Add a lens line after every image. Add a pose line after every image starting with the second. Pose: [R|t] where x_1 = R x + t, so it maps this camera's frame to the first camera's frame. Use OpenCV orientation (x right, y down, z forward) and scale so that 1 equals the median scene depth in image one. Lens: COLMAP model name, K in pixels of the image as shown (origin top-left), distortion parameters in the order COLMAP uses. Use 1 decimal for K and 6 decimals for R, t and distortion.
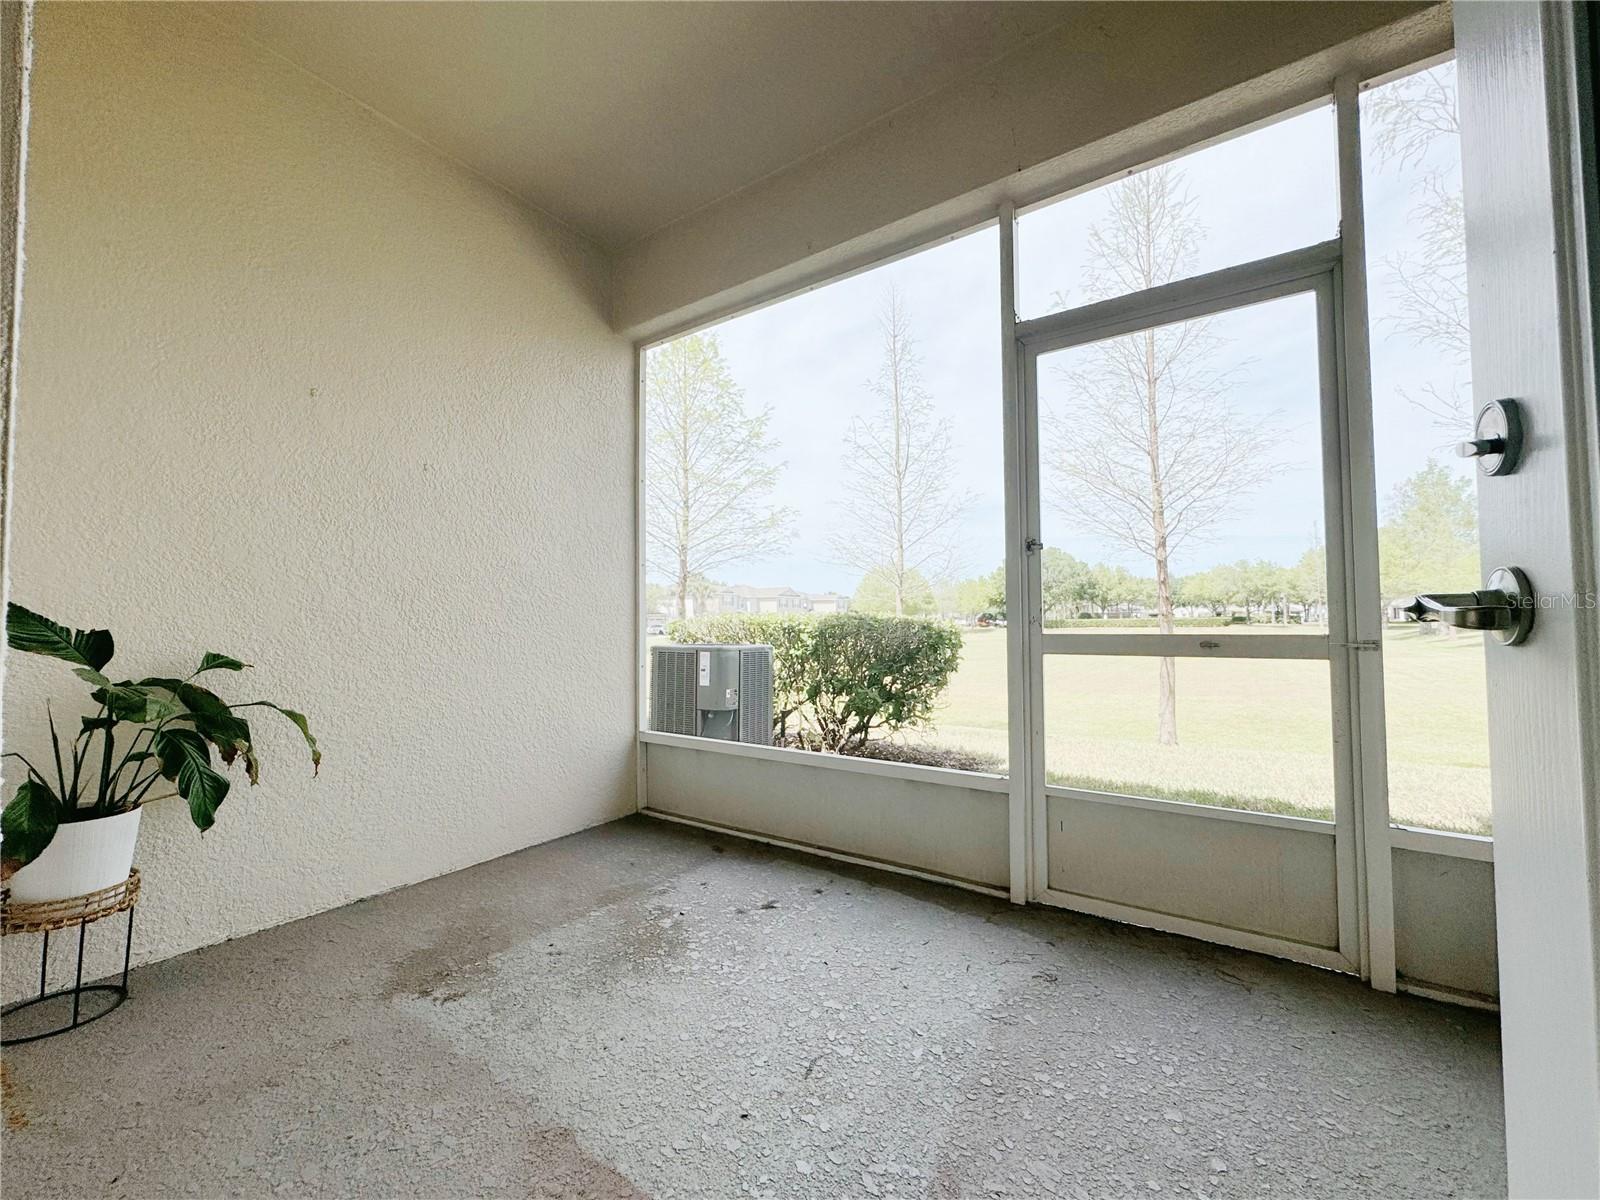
lens RADIAL K [[643.5, 0, 795.2], [0, 643.5, 597.4], [0, 0, 1]] dist [0.001283, 0.000080]
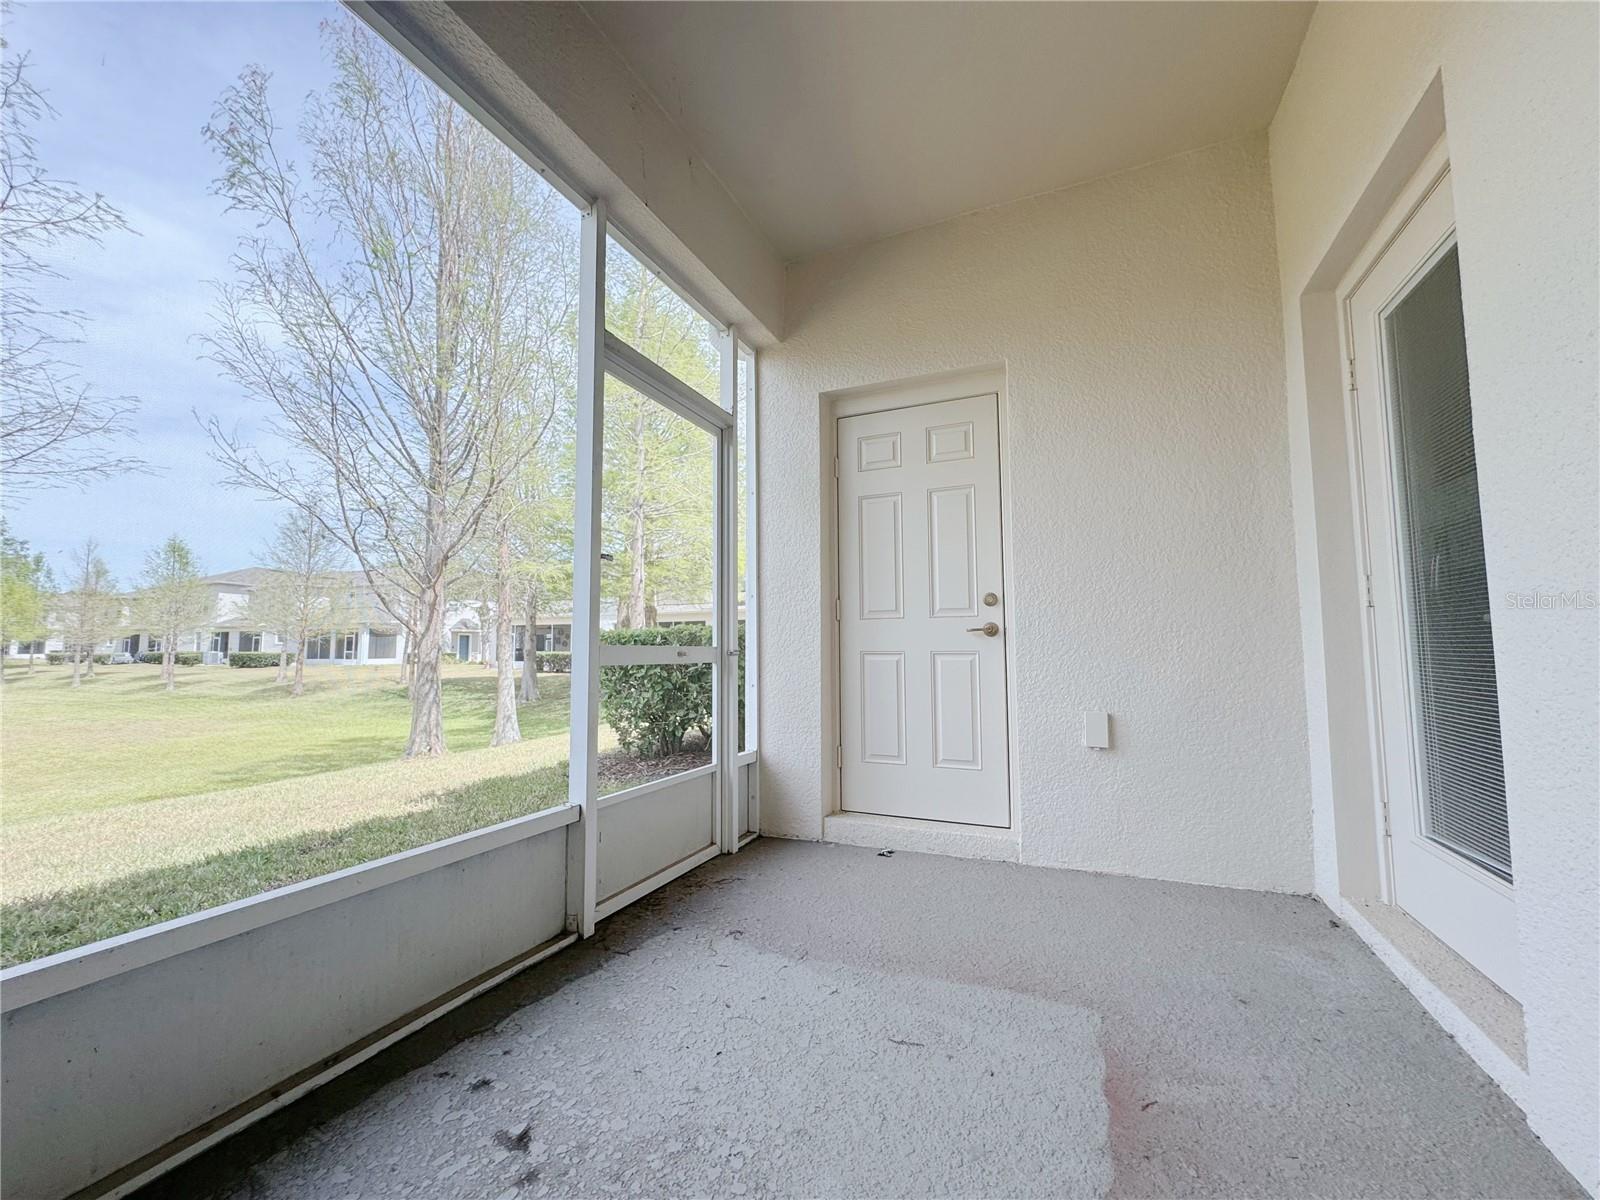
lens RADIAL K [[643.5, 0, 795.2], [0, 643.5, 597.4], [0, 0, 1]] dist [0.001283, 0.000080]
pose [[-0.185120, 0.088177, 0.978752, -0.166166], [-0.034577, 0.994765, -0.096160, 0.016387], [-0.982107, -0.051643, -0.181102, 0.223947]]
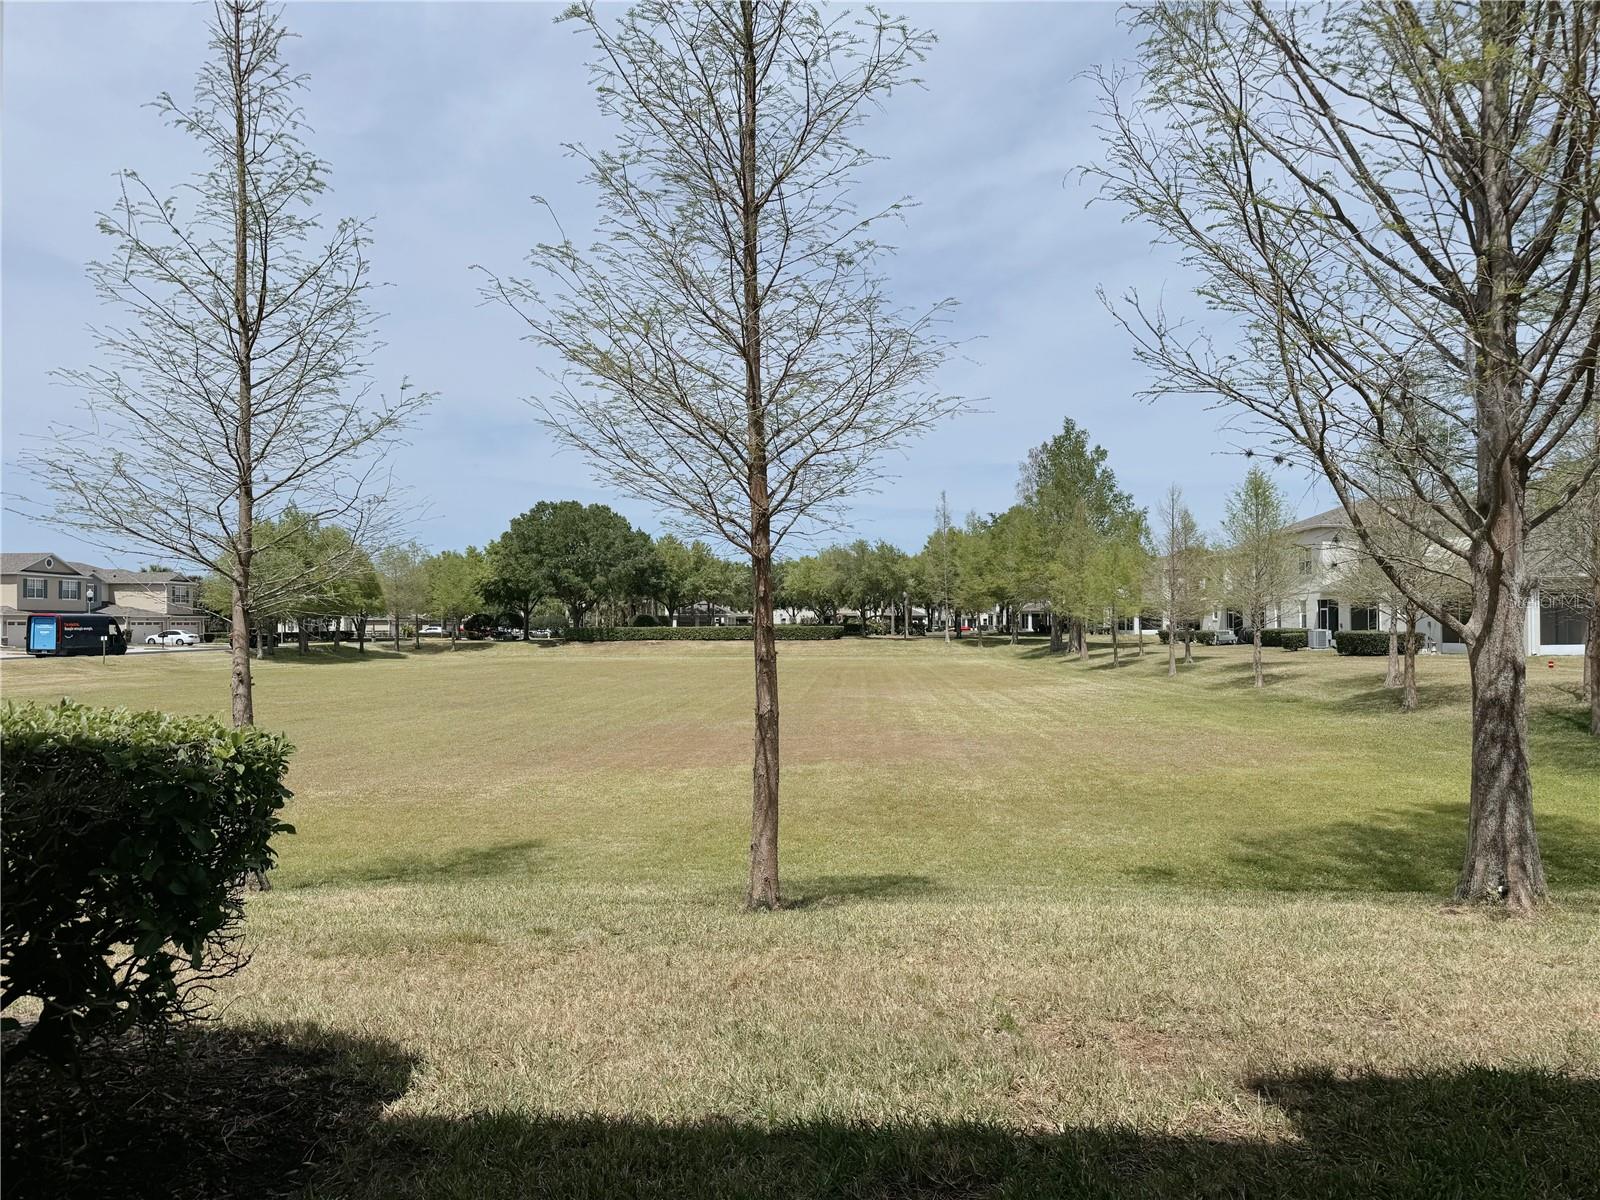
lens RADIAL K [[1116.5, 0, 832.4], [0, 1116.5, 612.5], [0, 0, 1]] dist [0.141690, -0.191659]
pose [[0.832134, 0.006858, 0.554533, 0.098237], [-0.020654, 0.999613, 0.018631, -0.029048], [-0.554191, -0.026957, 0.831953, 0.182479]]
